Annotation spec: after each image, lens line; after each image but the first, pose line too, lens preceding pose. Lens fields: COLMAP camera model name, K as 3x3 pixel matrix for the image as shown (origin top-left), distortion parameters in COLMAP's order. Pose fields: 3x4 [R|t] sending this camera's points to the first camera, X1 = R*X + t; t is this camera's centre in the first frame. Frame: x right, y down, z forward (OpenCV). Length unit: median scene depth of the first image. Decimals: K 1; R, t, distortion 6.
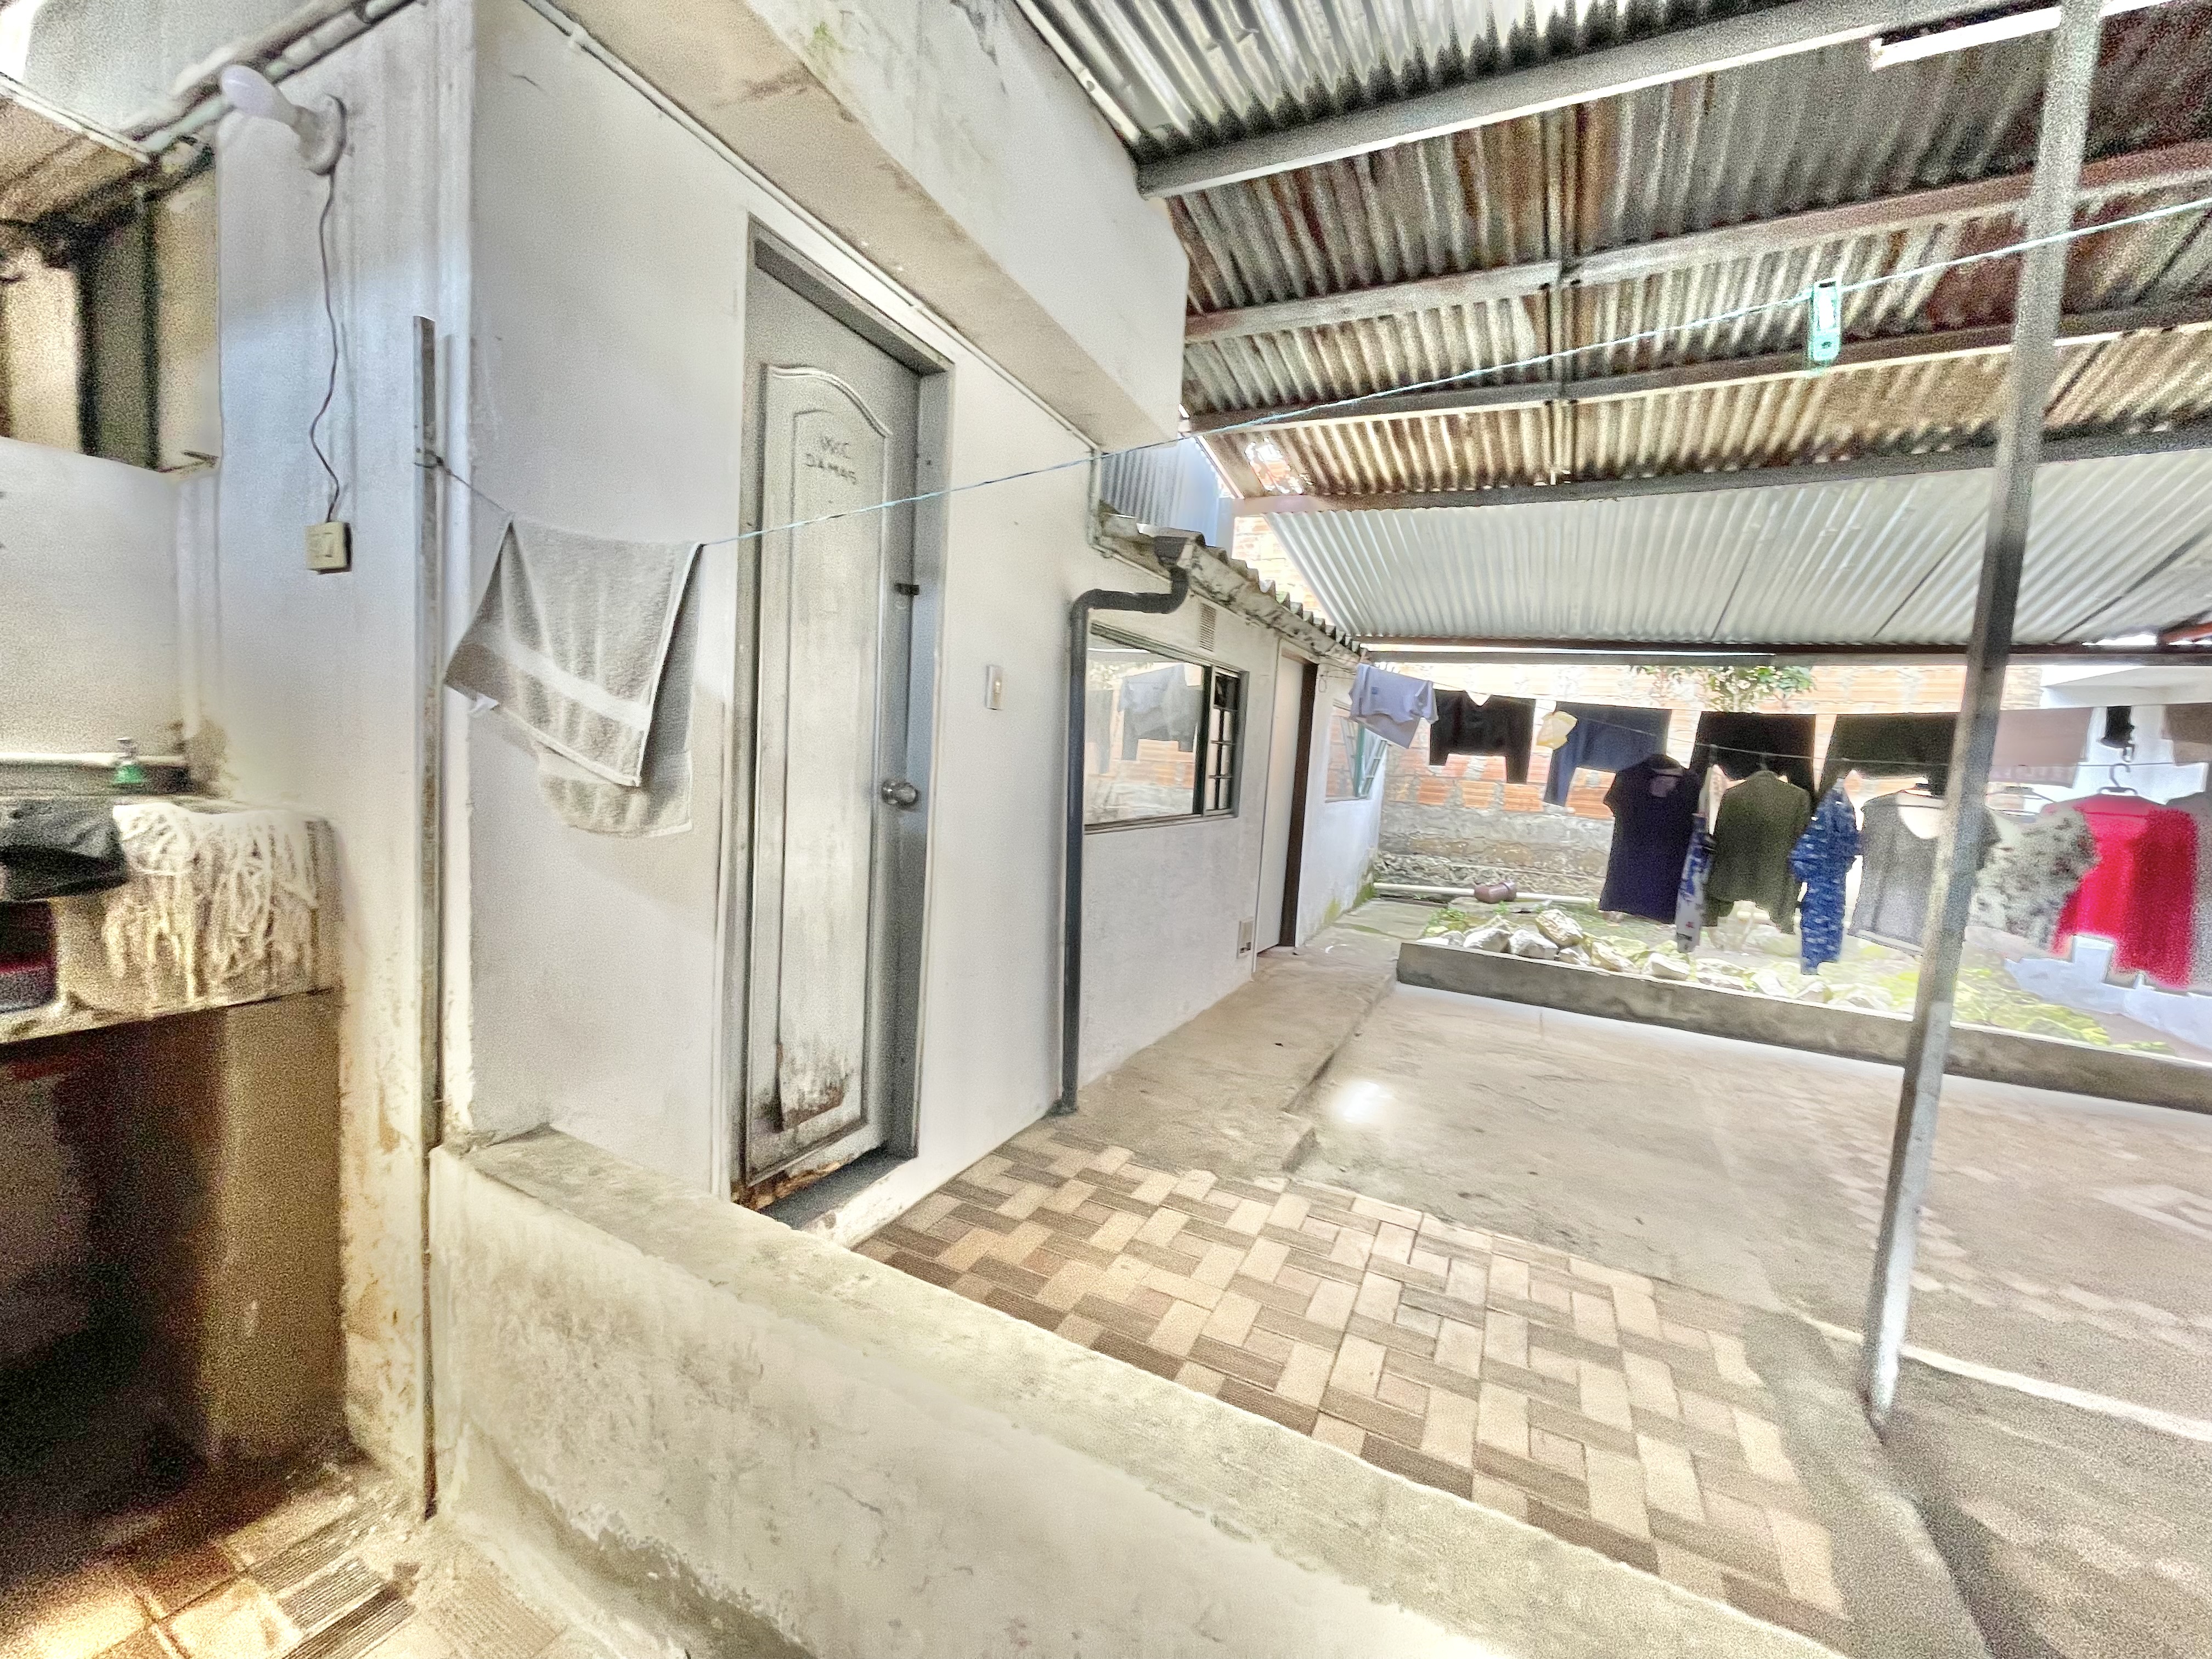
lens RADIAL K [[896.7, 0, 1094.7], [0, 896.7, 824.5], [0, 0, 1]] dist [-0.001942, -0.000129]
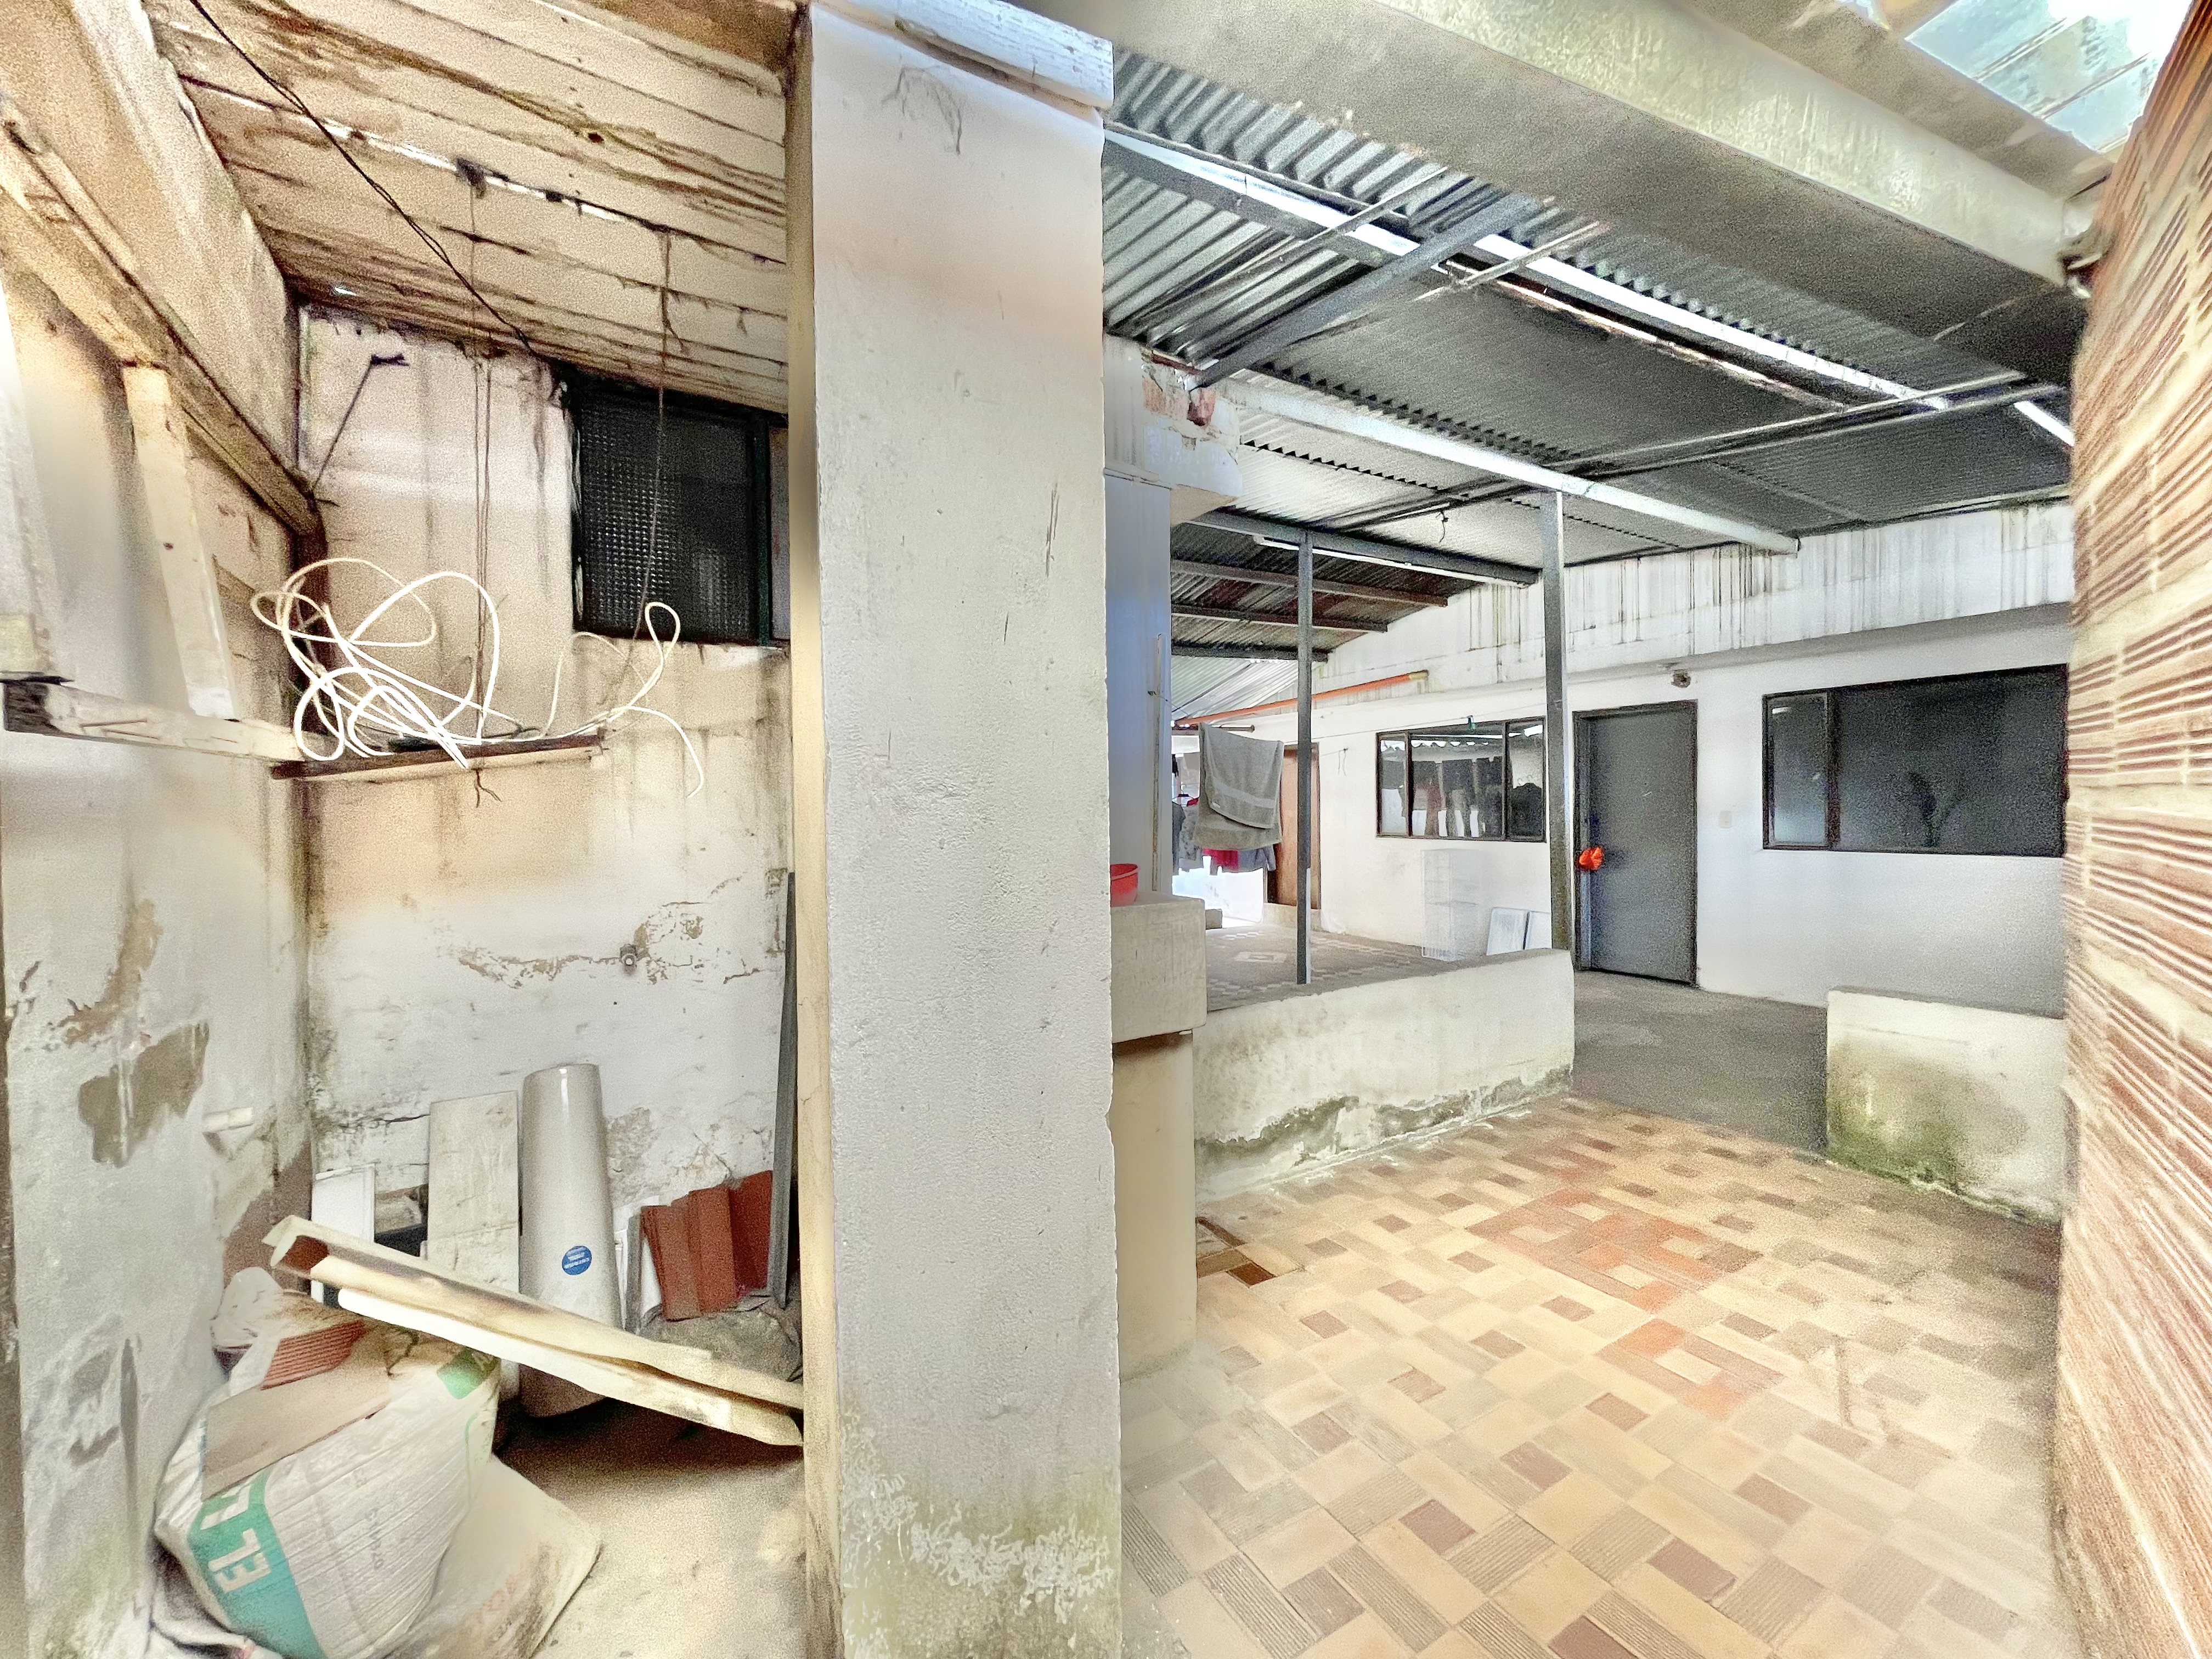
lens RADIAL K [[892.5, 0, 1098.8], [0, 892.5, 826.3], [0, 0, 1]] dist [-0.007697, 0.000763]
pose [[0.528736, -0.092441, 0.843737, -0.937294], [0.116159, 0.992580, 0.035956, -0.063730], [-0.840800, 0.078996, 0.535551, -0.003888]]
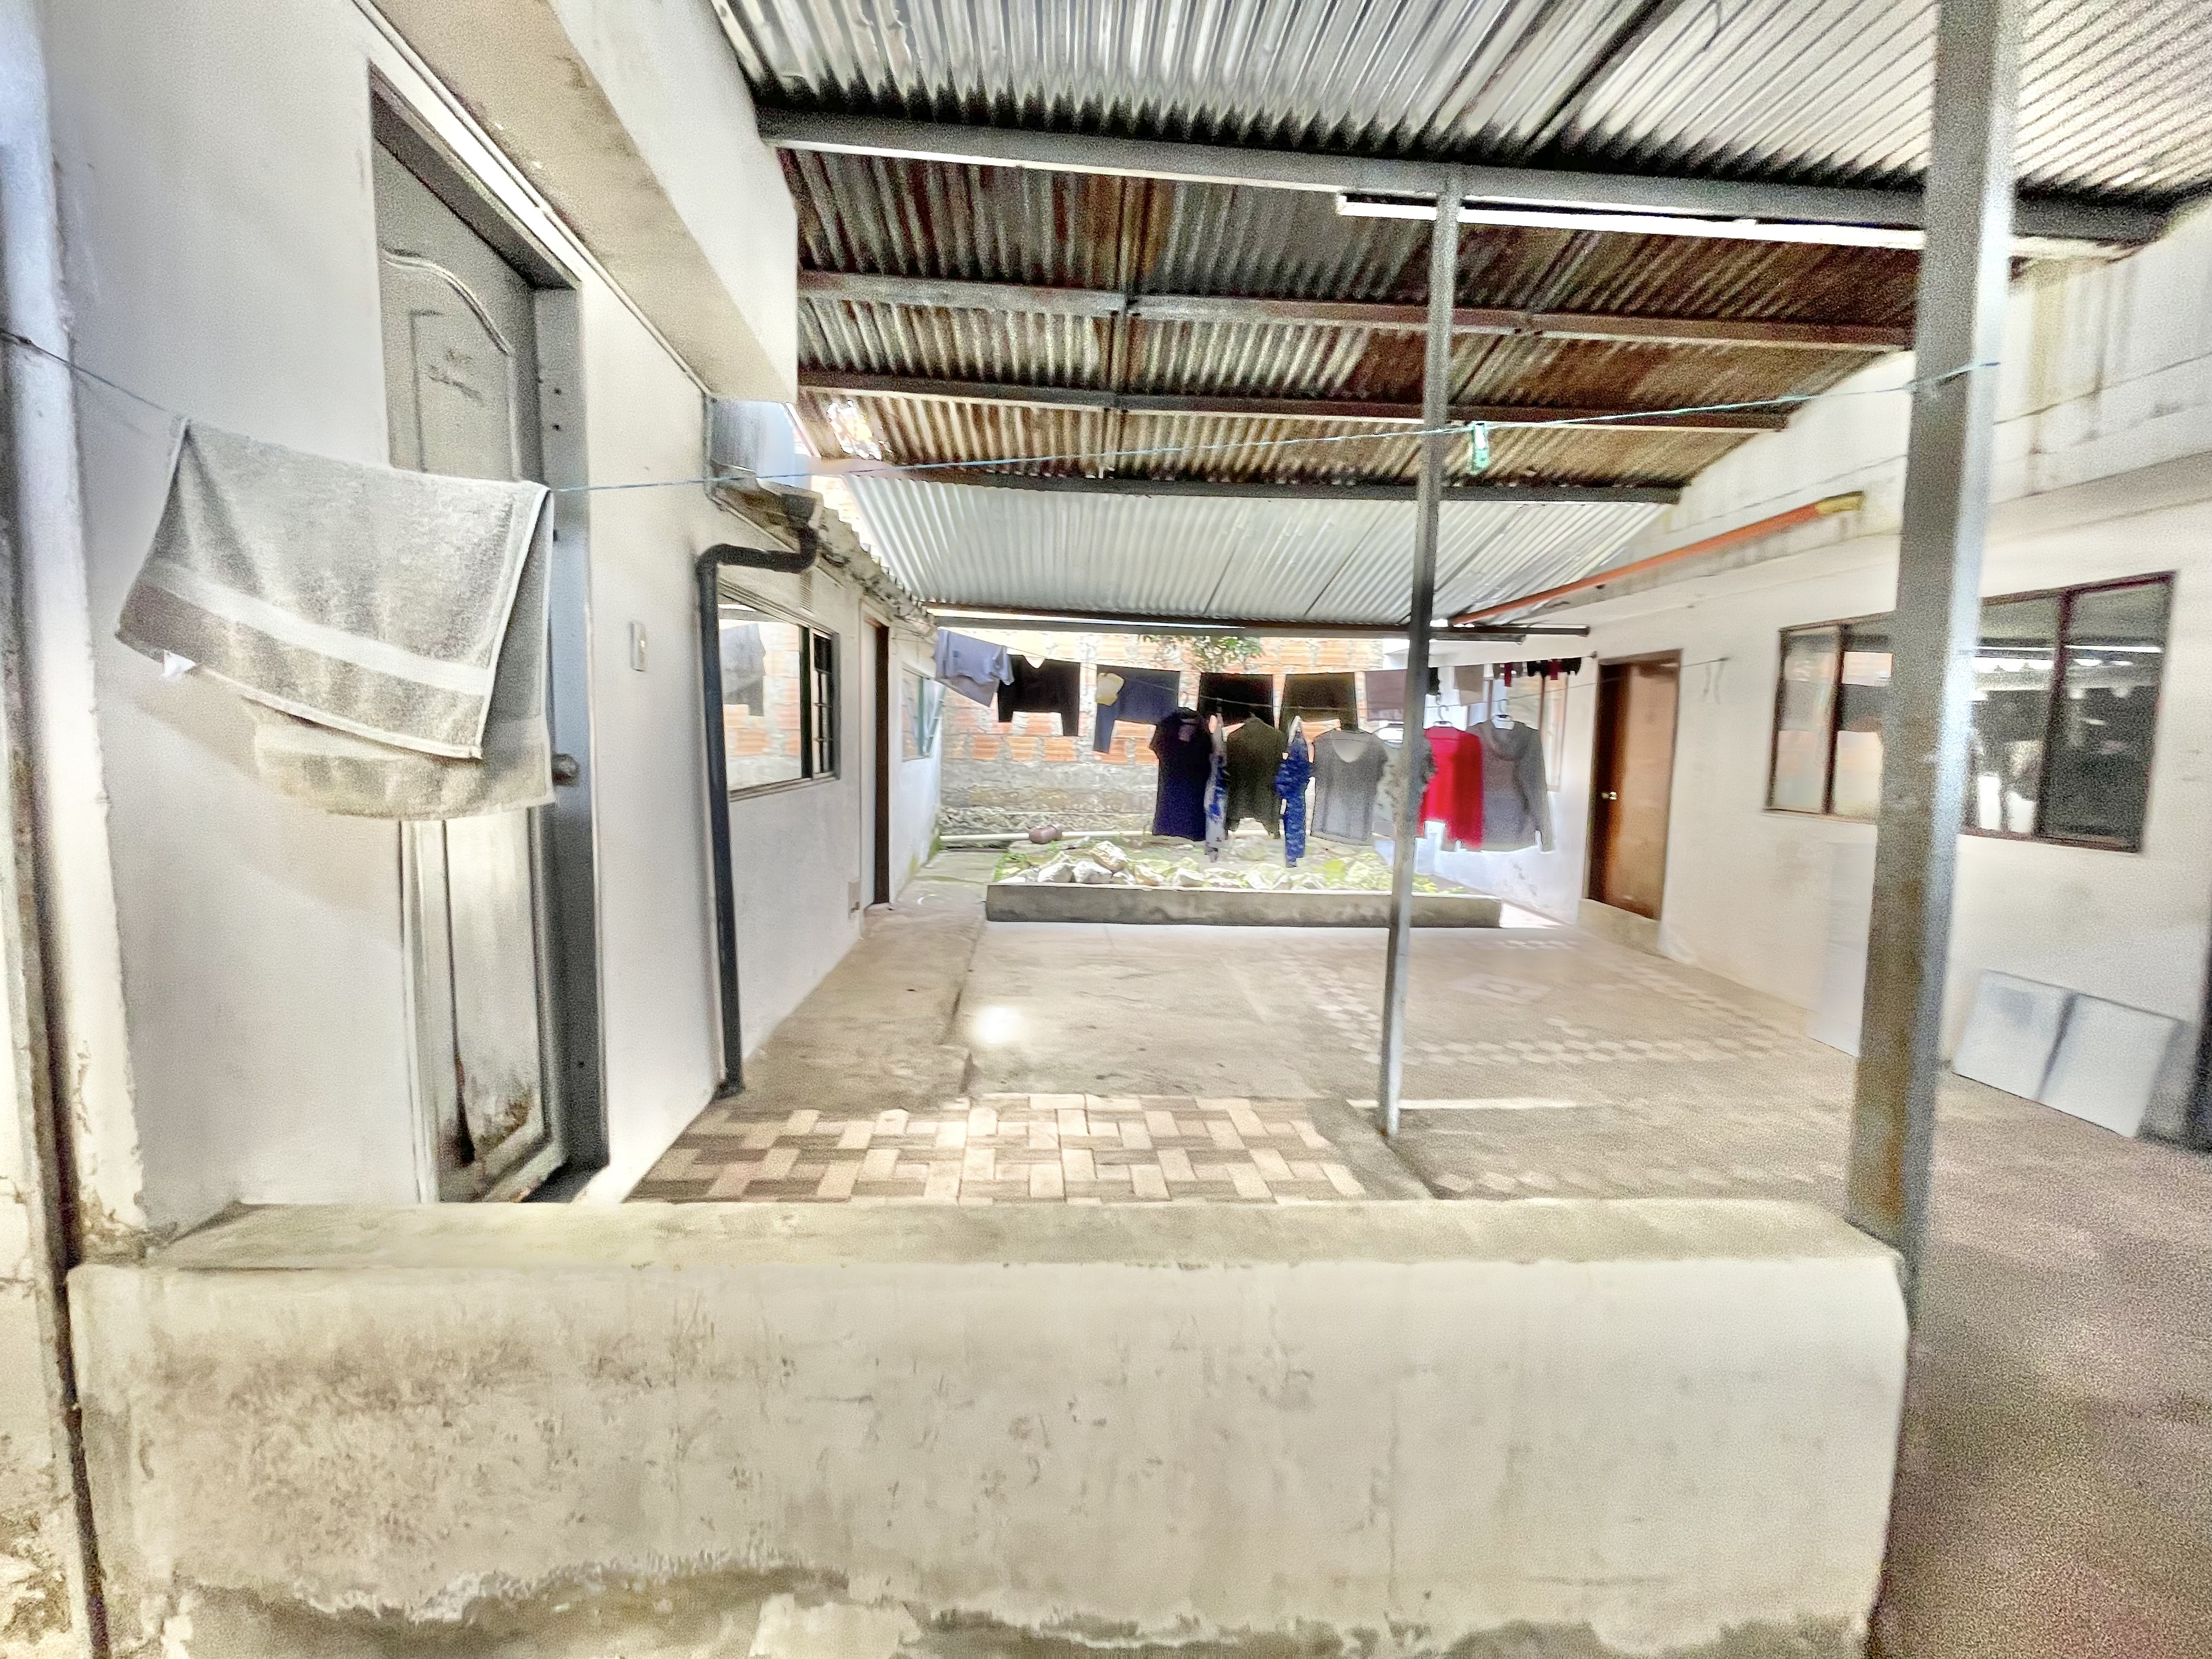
lens RADIAL K [[892.5, 0, 1098.8], [0, 892.5, 826.3], [0, 0, 1]] dist [-0.007697, 0.000763]
pose [[0.862081, -0.089565, 0.498792, -0.123319], [0.068189, 0.995808, 0.060957, 0.003927], [-0.502161, -0.018538, 0.864575, -0.019835]]
